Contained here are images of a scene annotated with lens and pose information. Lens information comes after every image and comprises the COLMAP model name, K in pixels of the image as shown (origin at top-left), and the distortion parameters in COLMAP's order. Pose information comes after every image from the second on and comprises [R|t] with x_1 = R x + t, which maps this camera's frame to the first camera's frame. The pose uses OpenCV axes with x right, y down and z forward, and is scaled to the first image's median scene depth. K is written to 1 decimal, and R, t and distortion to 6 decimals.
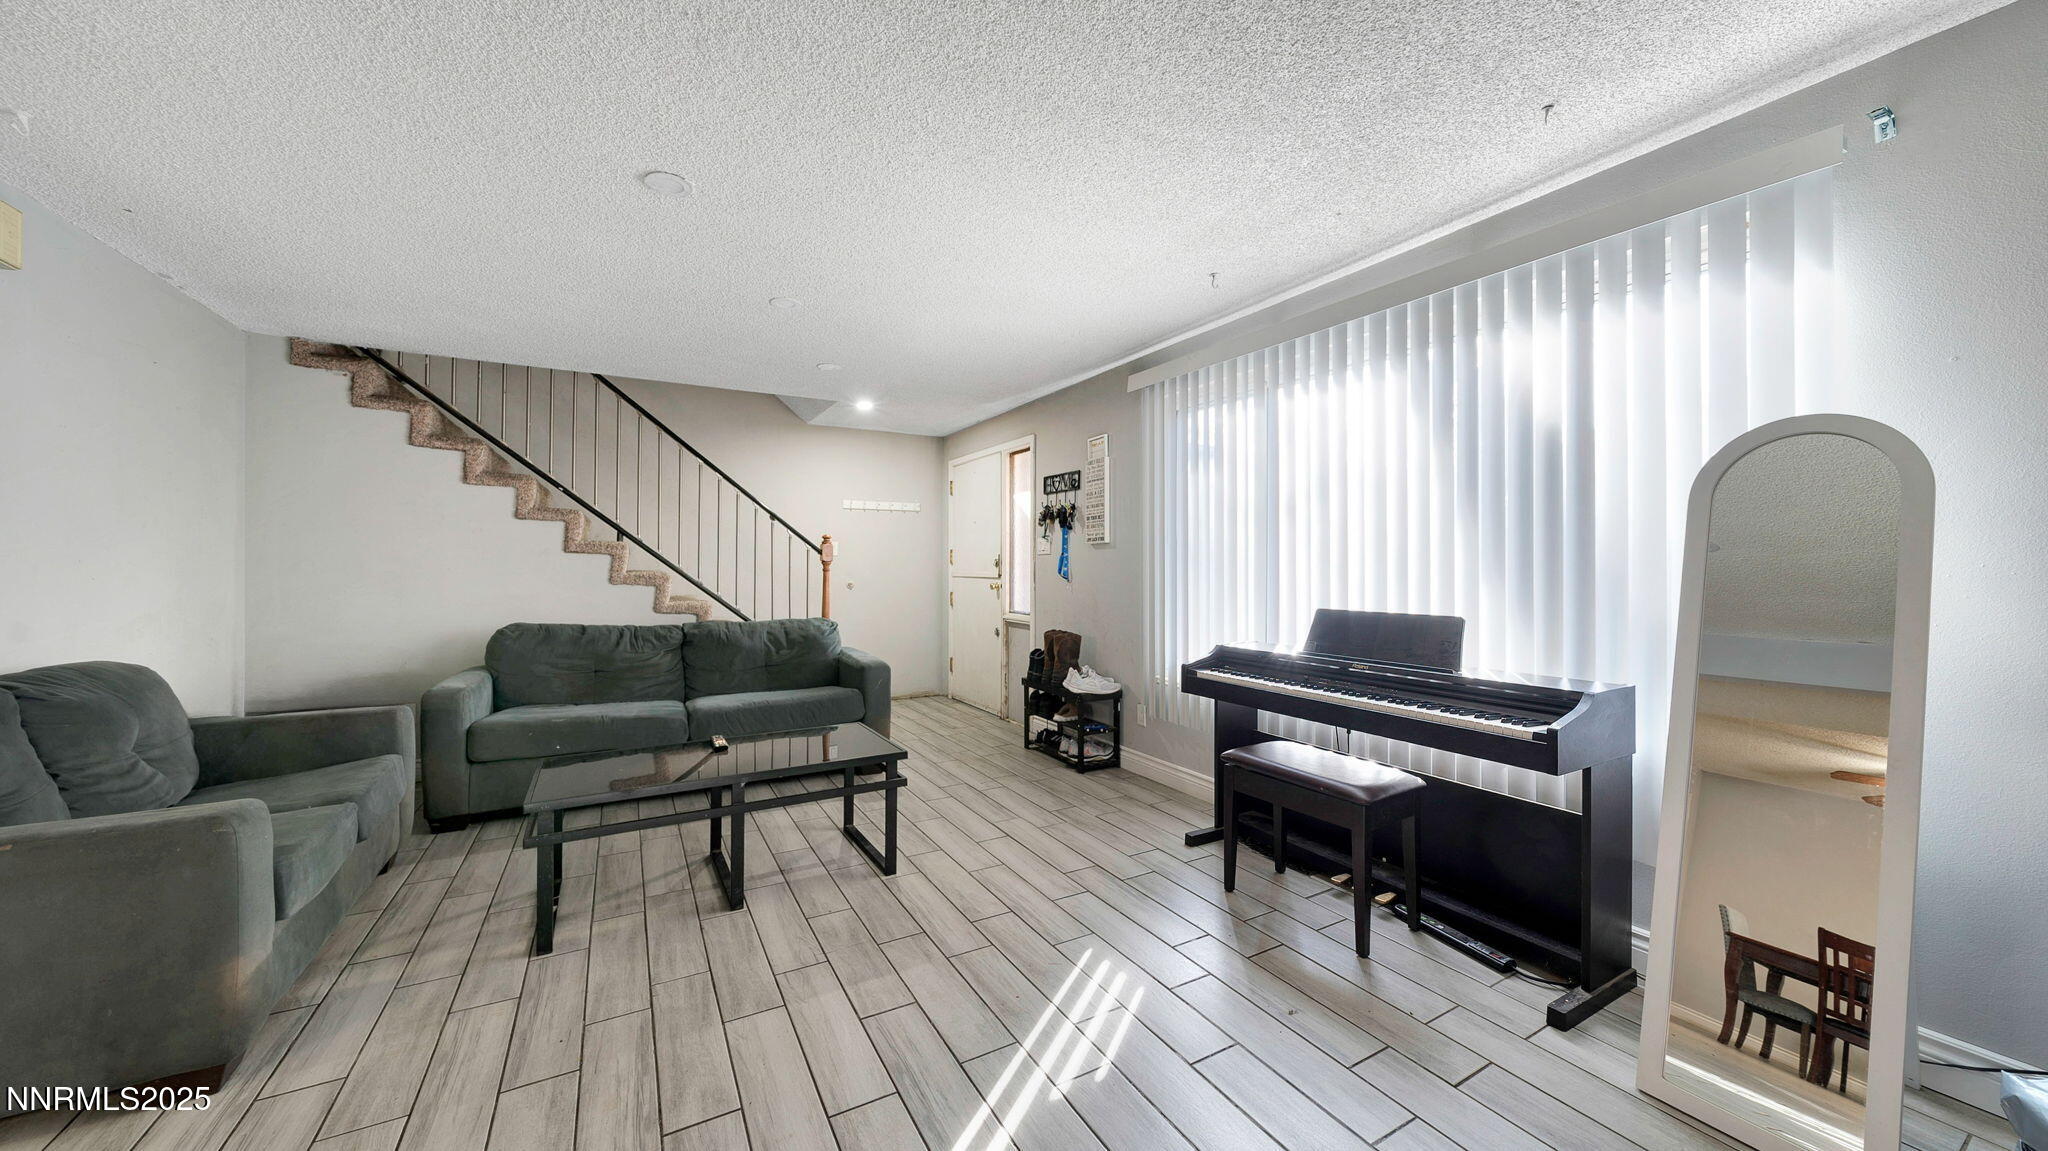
lens RADIAL K [[732.5, 0, 1024.0], [0, 732.5, 575.5], [0, 0, 1]] dist [0.000986, 0.000018]
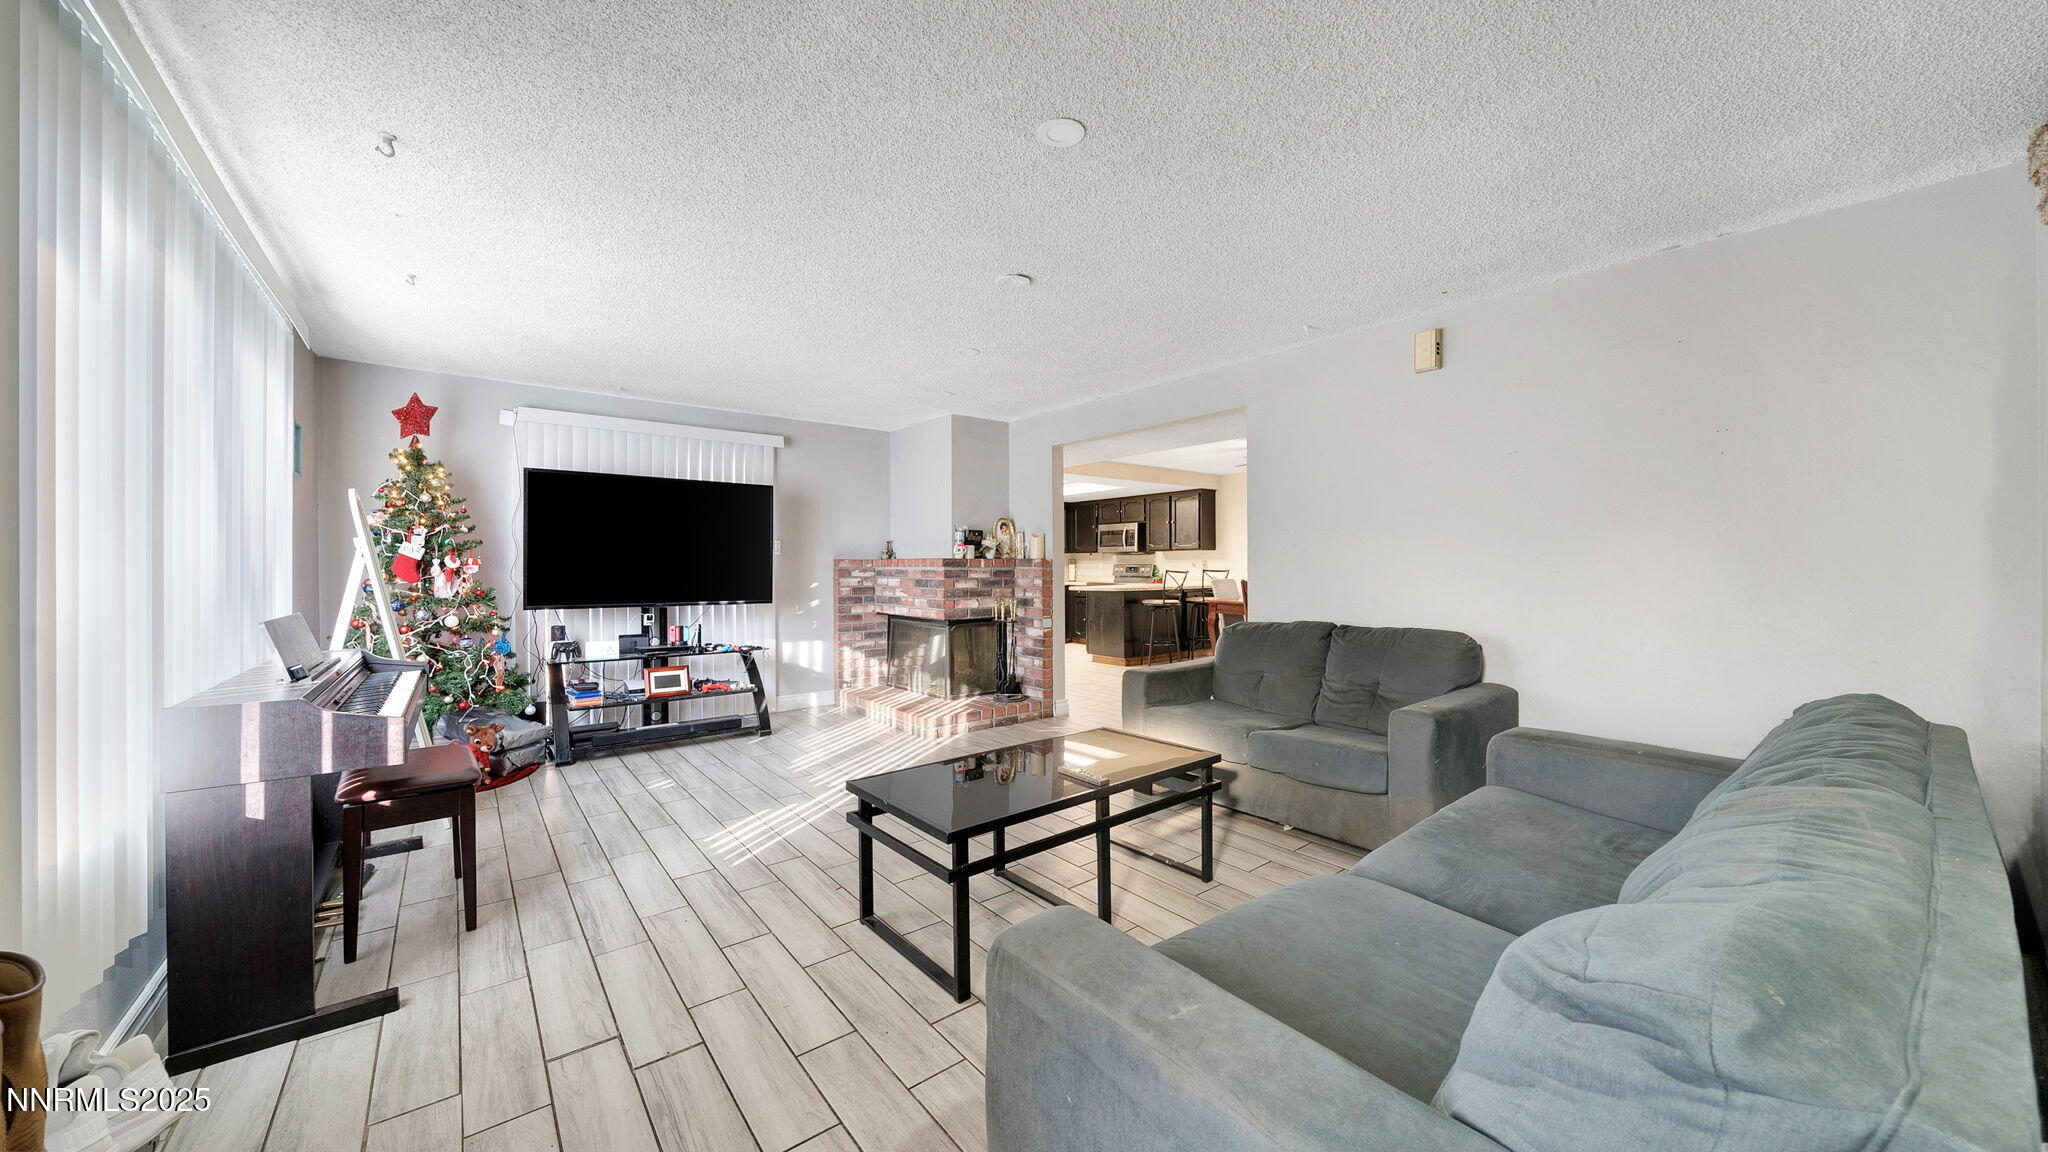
lens RADIAL K [[714.7, 0, 1027.4], [0, 714.7, 577.5], [0, 0, 1]] dist [-0.004689, -0.000038]
pose [[-0.985761, 0.006712, -0.168019, -0.207256], [0.002490, 0.999676, 0.025329, -0.013584], [0.168135, 0.024550, -0.985458, 1.663862]]
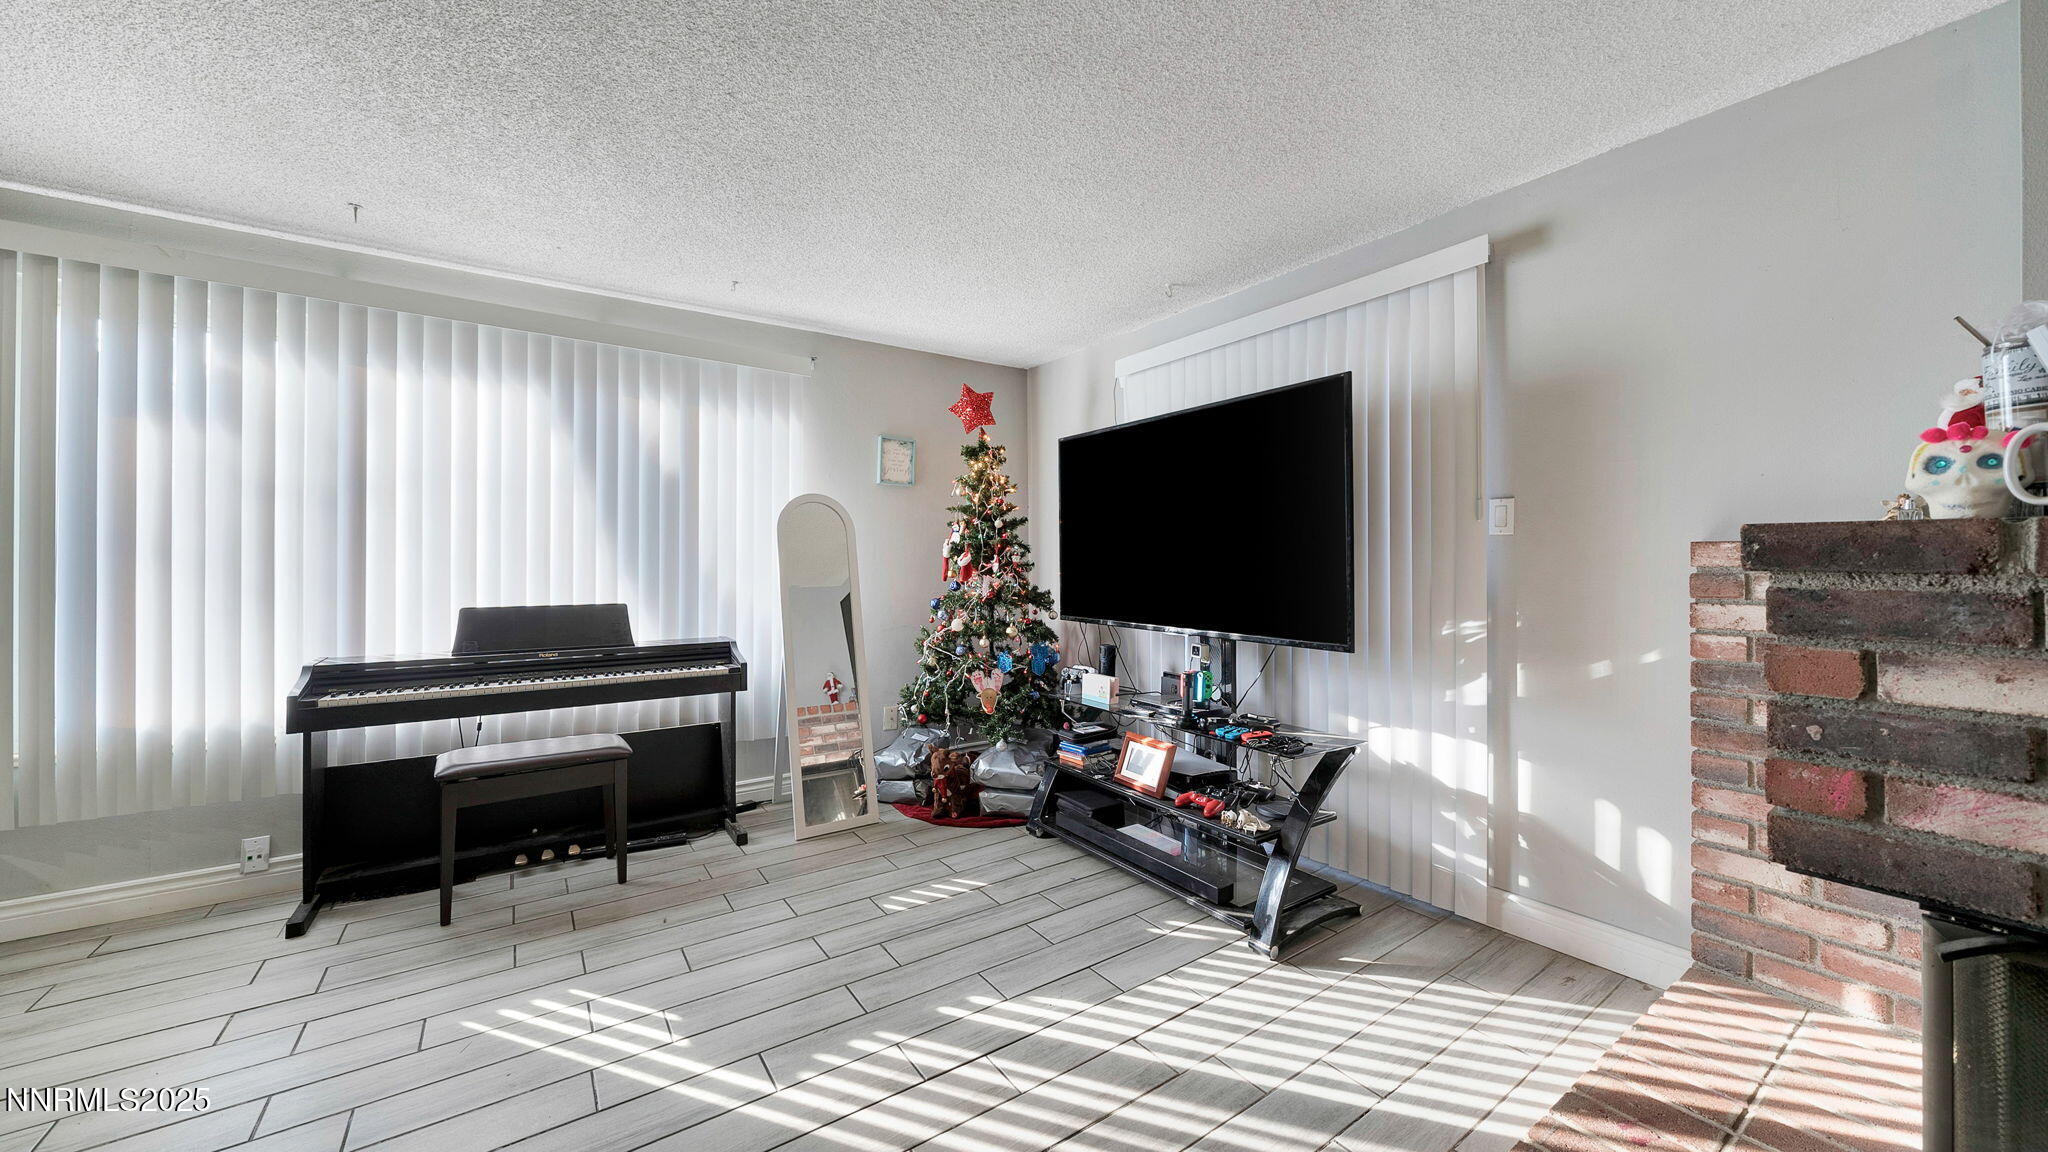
lens RADIAL K [[728.8, 0, 1030.7], [0, 728.8, 559.3], [0, 0, 1]] dist [0.000025, 0.000035]
pose [[-0.106449, 0.010674, 0.994261, -0.572226], [0.009453, 0.999908, -0.009722, -0.001274], [-0.994273, 0.008364, -0.106540, 0.308410]]
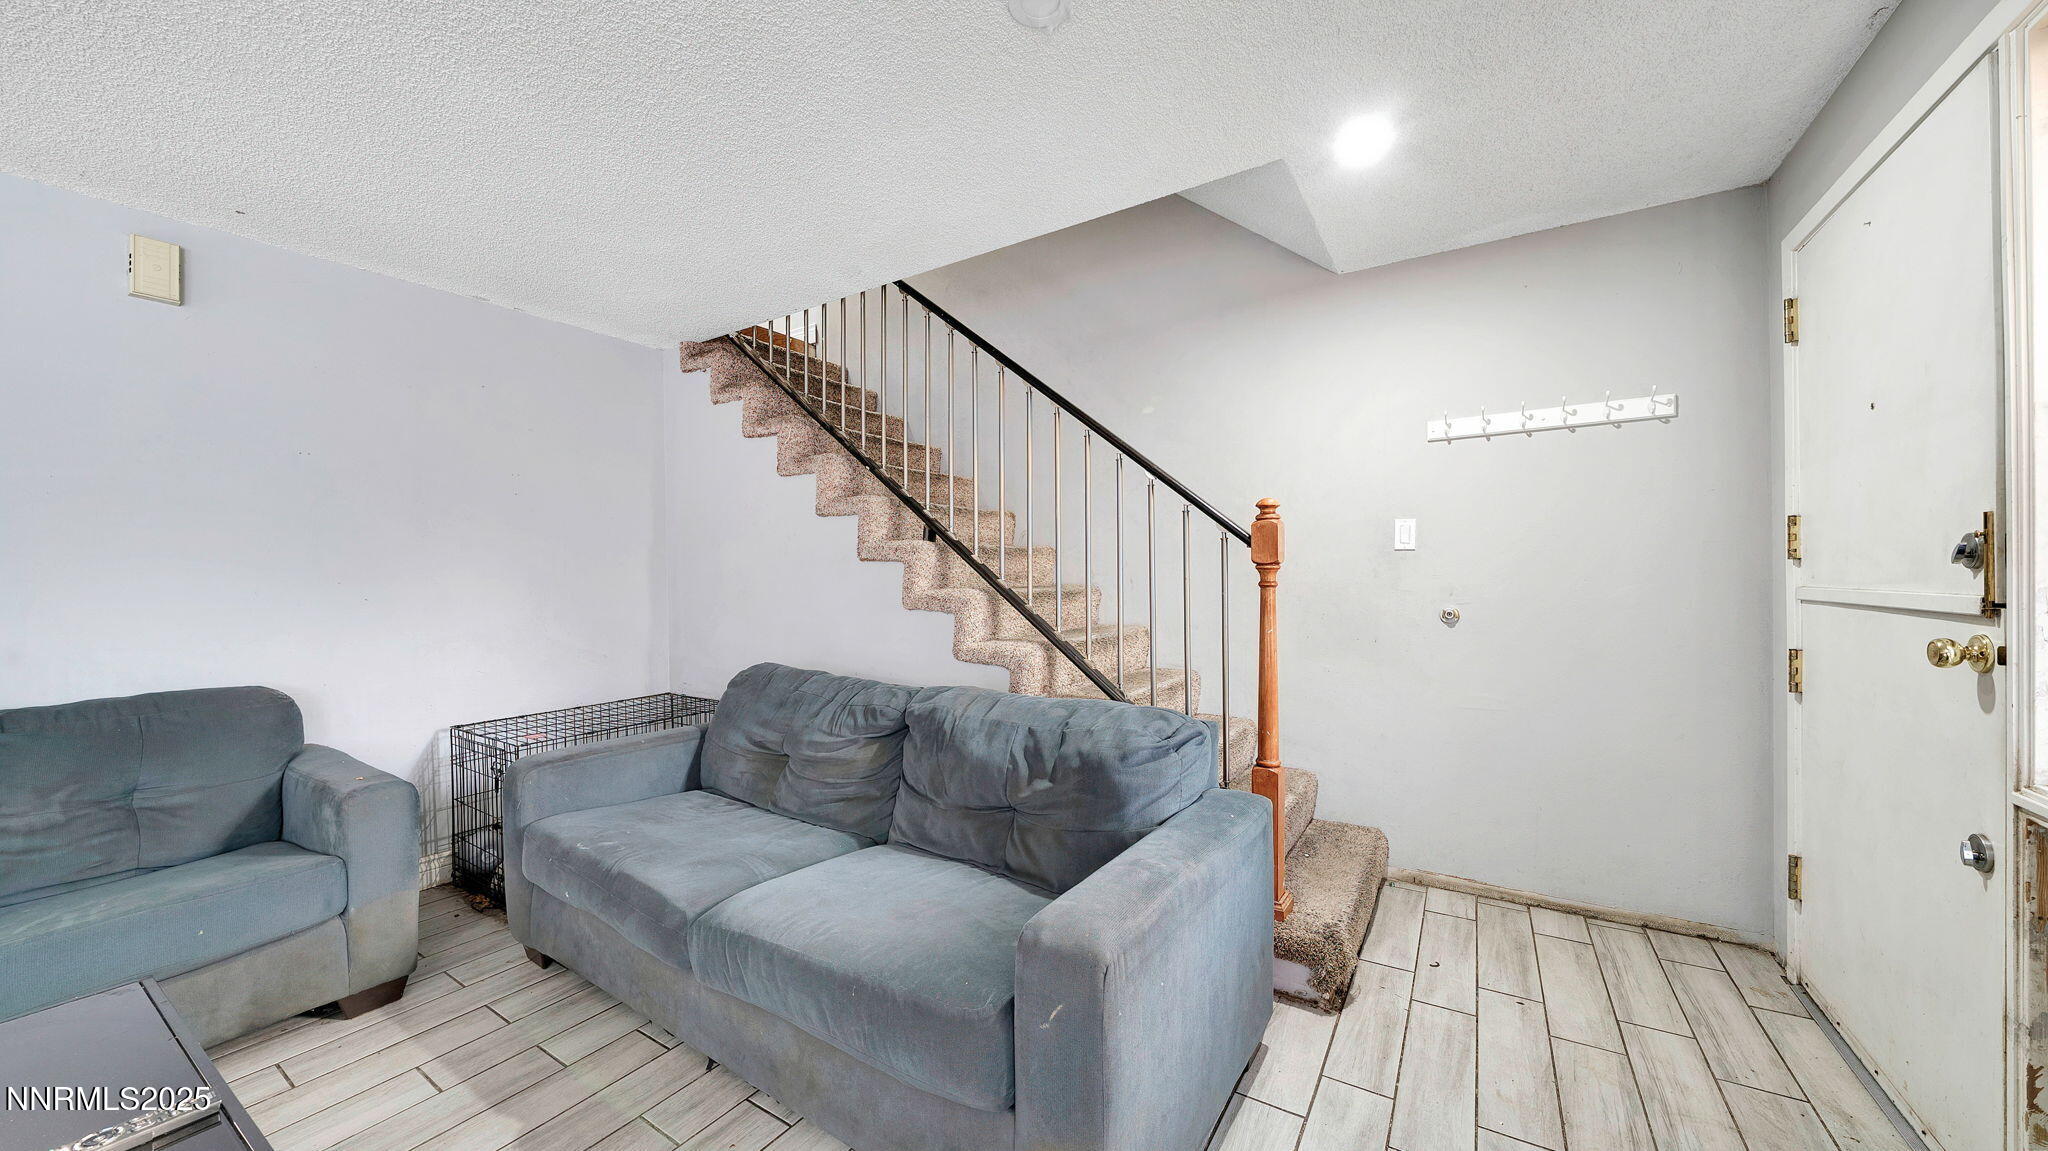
lens RADIAL K [[732.5, 0, 1024.0], [0, 732.5, 575.5], [0, 0, 1]] dist [0.000986, 0.000018]
pose [[0.464658, -0.010228, -0.885431, 0.051284], [0.001227, 0.999940, -0.010906, -0.013279], [0.885489, 0.003981, 0.464643, 1.135155]]
